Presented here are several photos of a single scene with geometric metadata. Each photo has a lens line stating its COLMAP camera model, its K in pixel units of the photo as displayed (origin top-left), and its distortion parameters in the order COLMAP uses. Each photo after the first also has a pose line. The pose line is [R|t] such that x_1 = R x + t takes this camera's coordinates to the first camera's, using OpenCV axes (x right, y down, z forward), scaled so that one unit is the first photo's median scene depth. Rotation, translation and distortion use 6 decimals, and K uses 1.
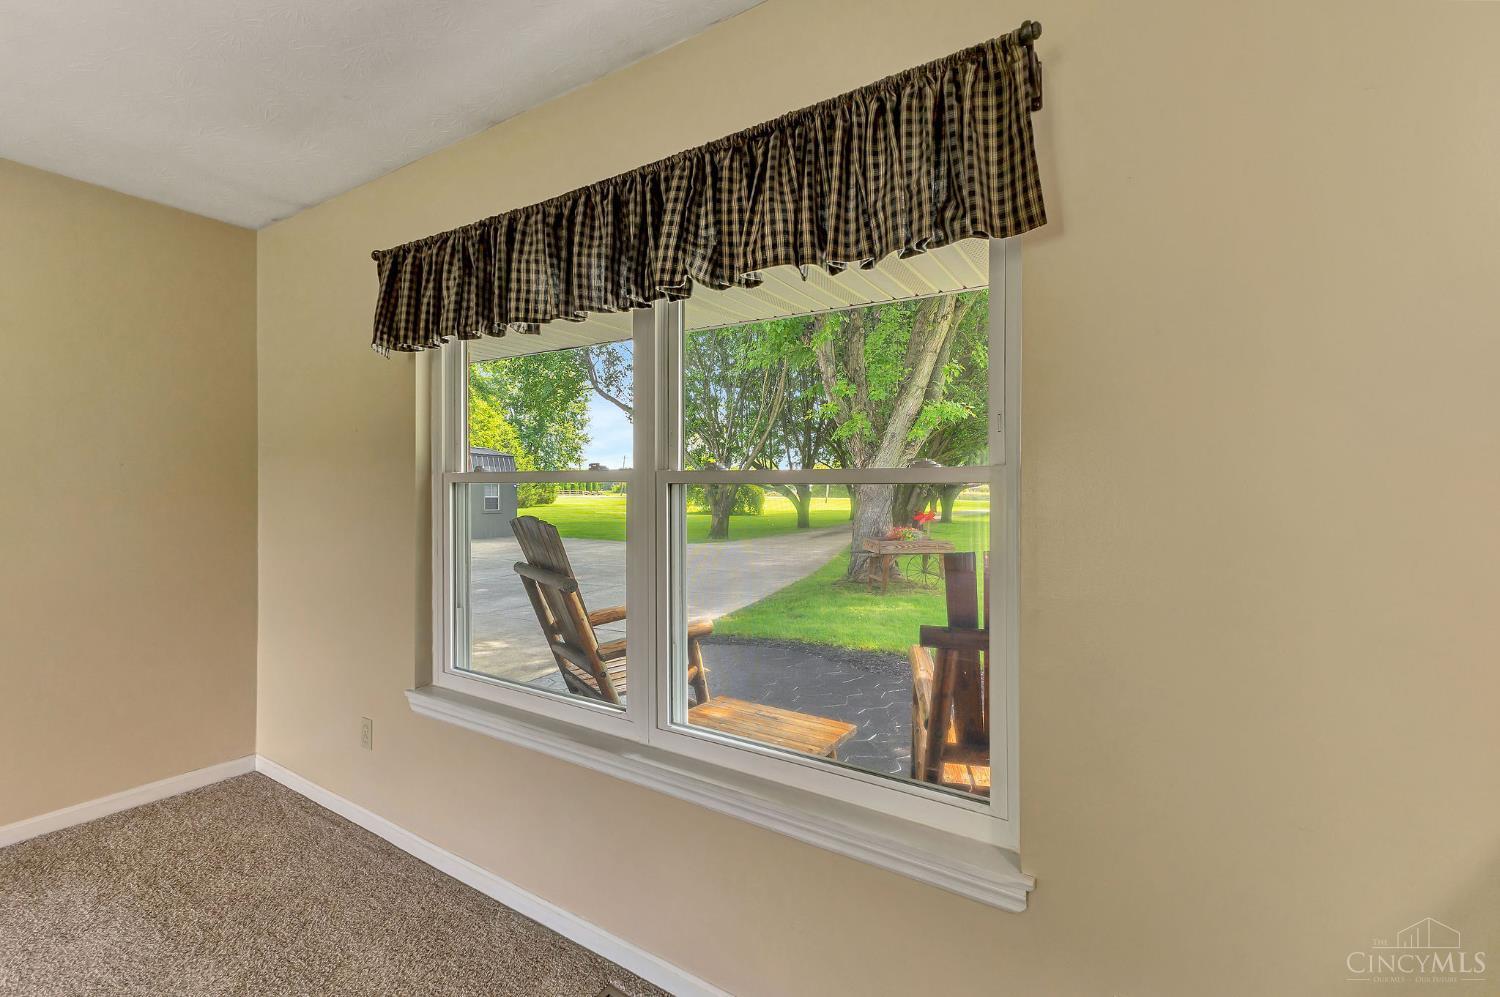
lens RADIAL K [[665.7, 0, 746.9], [0, 665.7, 492.9], [0, 0, 1]] dist [0.002714, 0.000069]
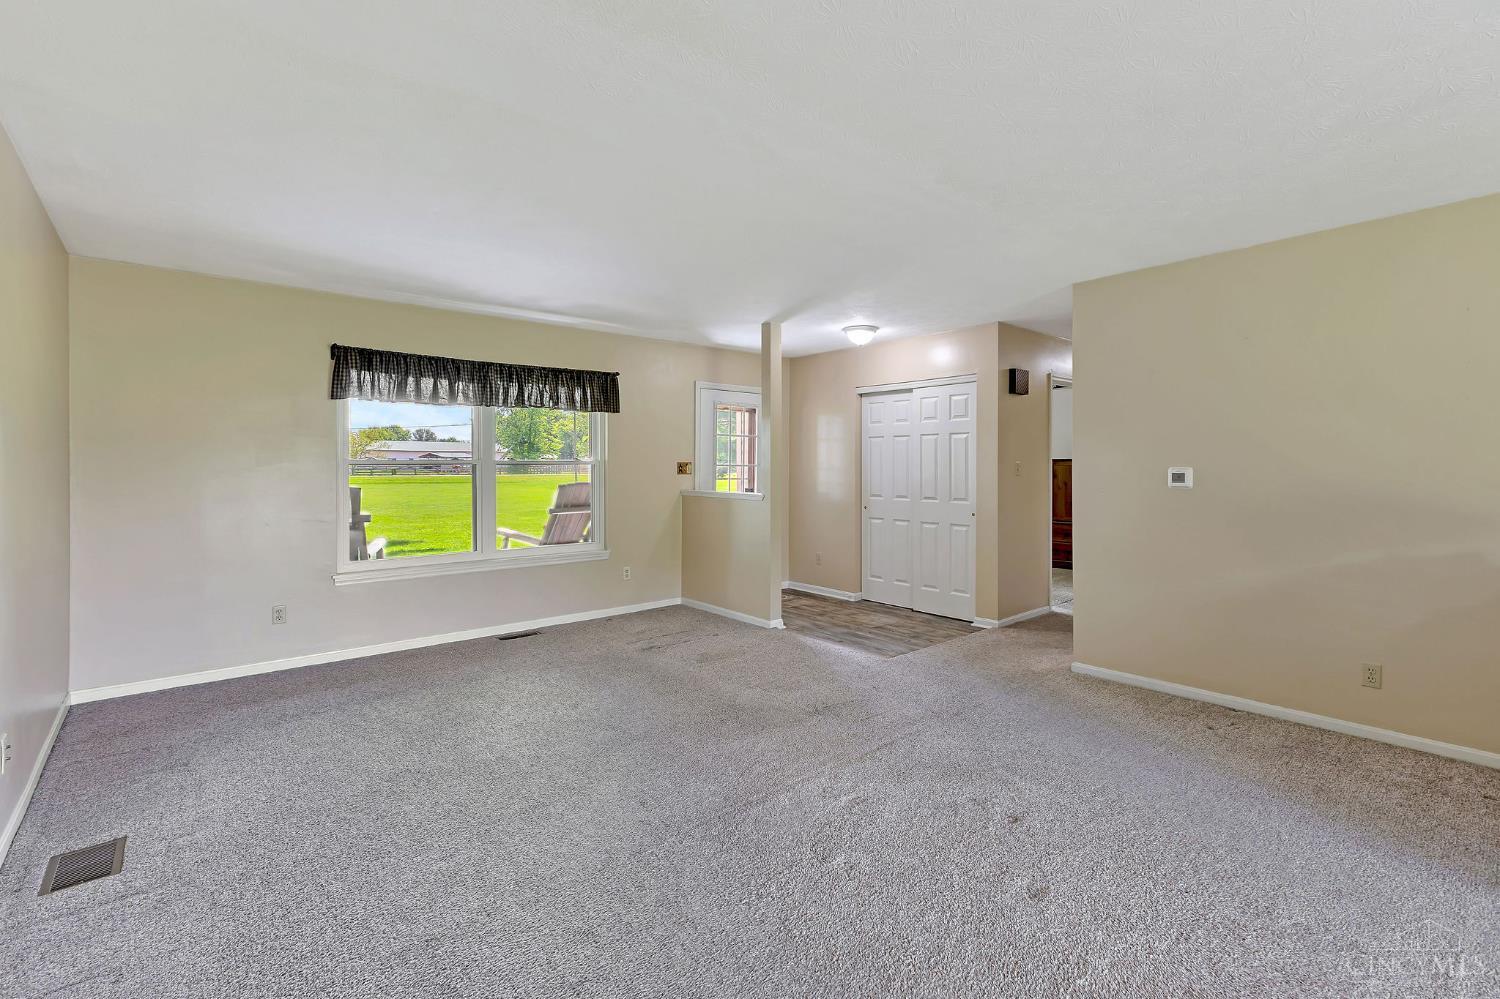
lens RADIAL K [[654.3, 0, 734.7], [0, 654.3, 470.2], [0, 0, 1]] dist [0.003742, 0.000260]
pose [[0.310600, -0.012270, 0.950461, -2.552778], [0.010702, 0.999898, 0.009411, -0.007270], [-0.950480, 0.007249, 0.310700, -0.880281]]
